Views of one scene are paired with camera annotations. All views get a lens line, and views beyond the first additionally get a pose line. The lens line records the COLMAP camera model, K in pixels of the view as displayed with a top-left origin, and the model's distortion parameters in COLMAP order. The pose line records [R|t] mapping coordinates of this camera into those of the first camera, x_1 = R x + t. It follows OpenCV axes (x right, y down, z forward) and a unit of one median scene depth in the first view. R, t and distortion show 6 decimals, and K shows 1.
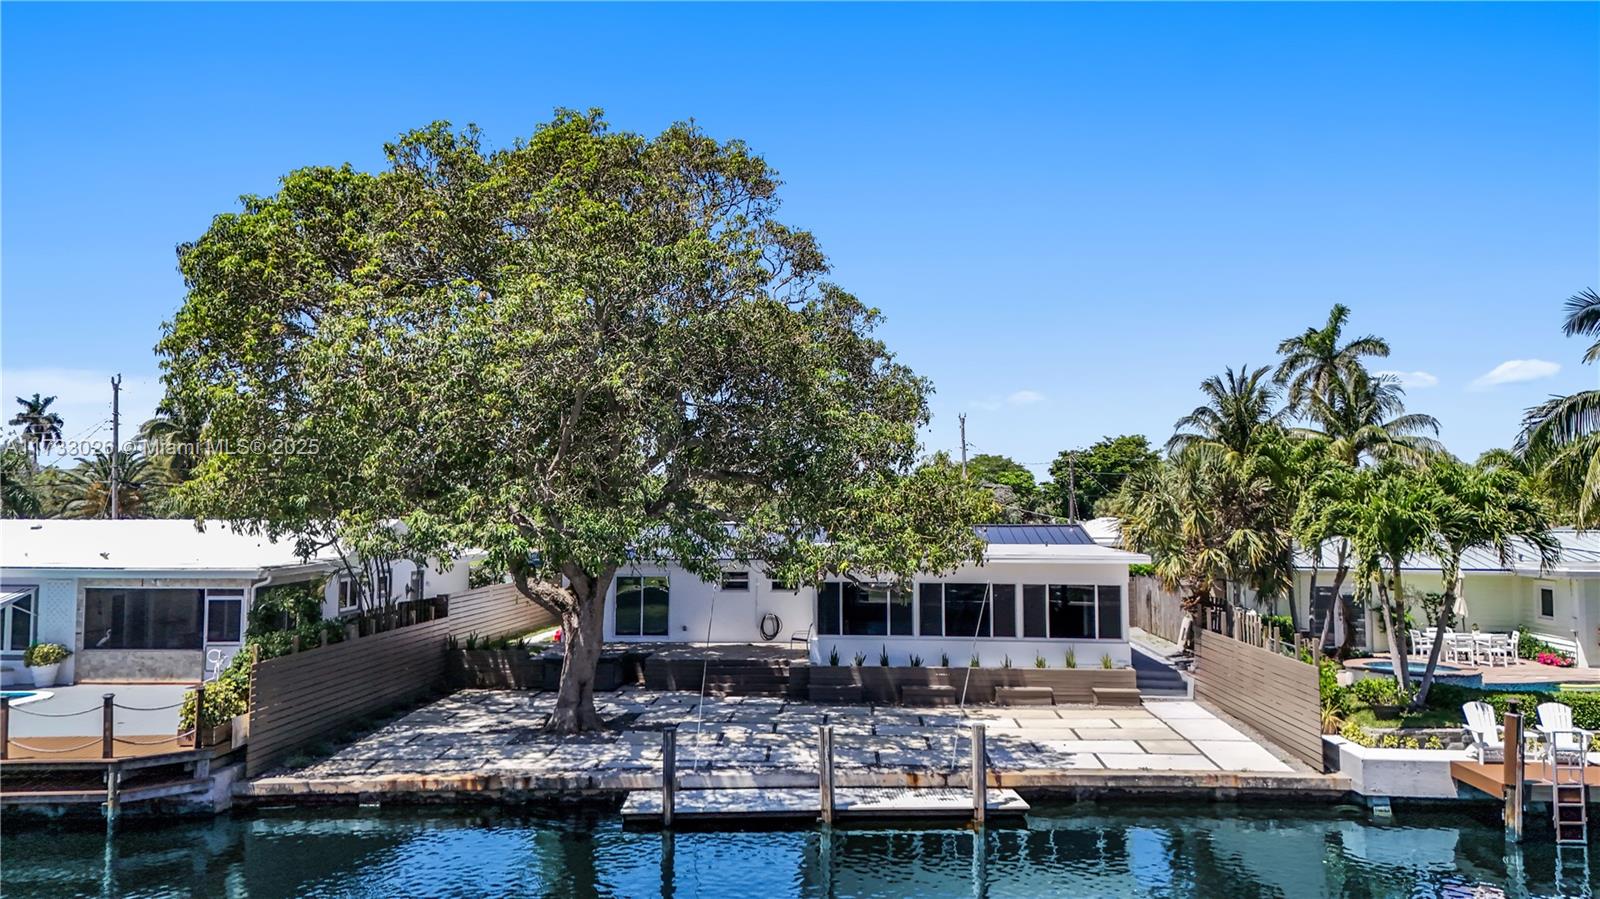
lens RADIAL K [[1150.8, 0, 800.0], [0, 1150.8, 449.5], [0, 0, 1]] dist [0.025851, -0.003295]
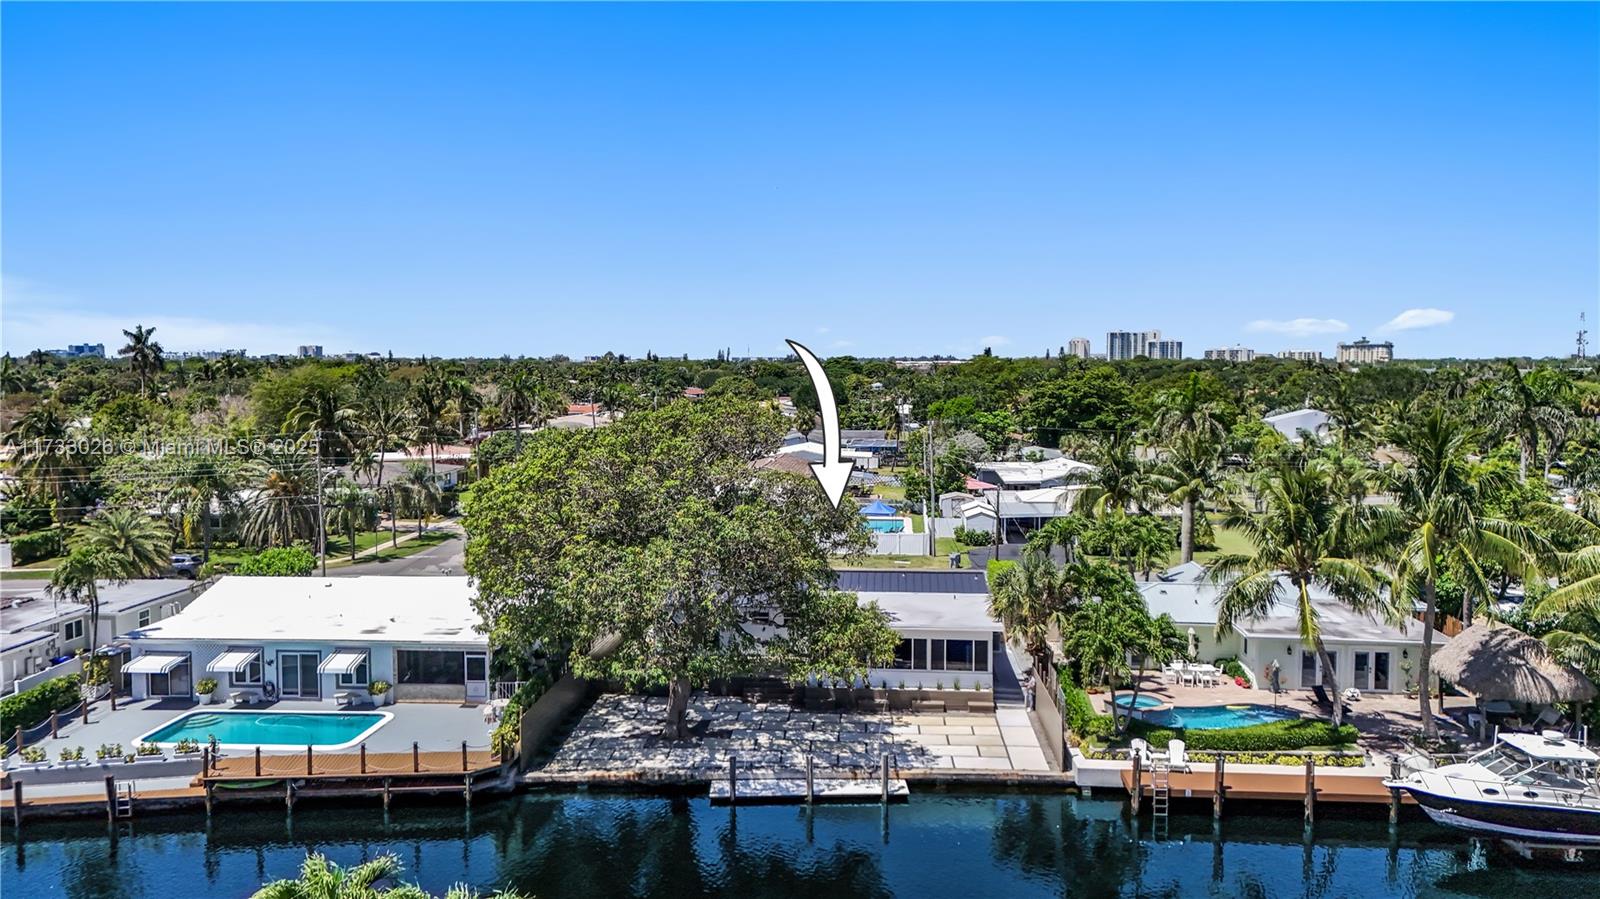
lens RADIAL K [[1132.8, 0, 800.0], [0, 1132.8, 449.5], [0, 0, 1]] dist [0.057207, -0.062036]
pose [[0.999916, 0.000521, -0.012982, 0.028082], [0.001158, 0.991641, 0.129020, -0.492514], [0.012940, -0.129024, 0.991557, -0.820333]]
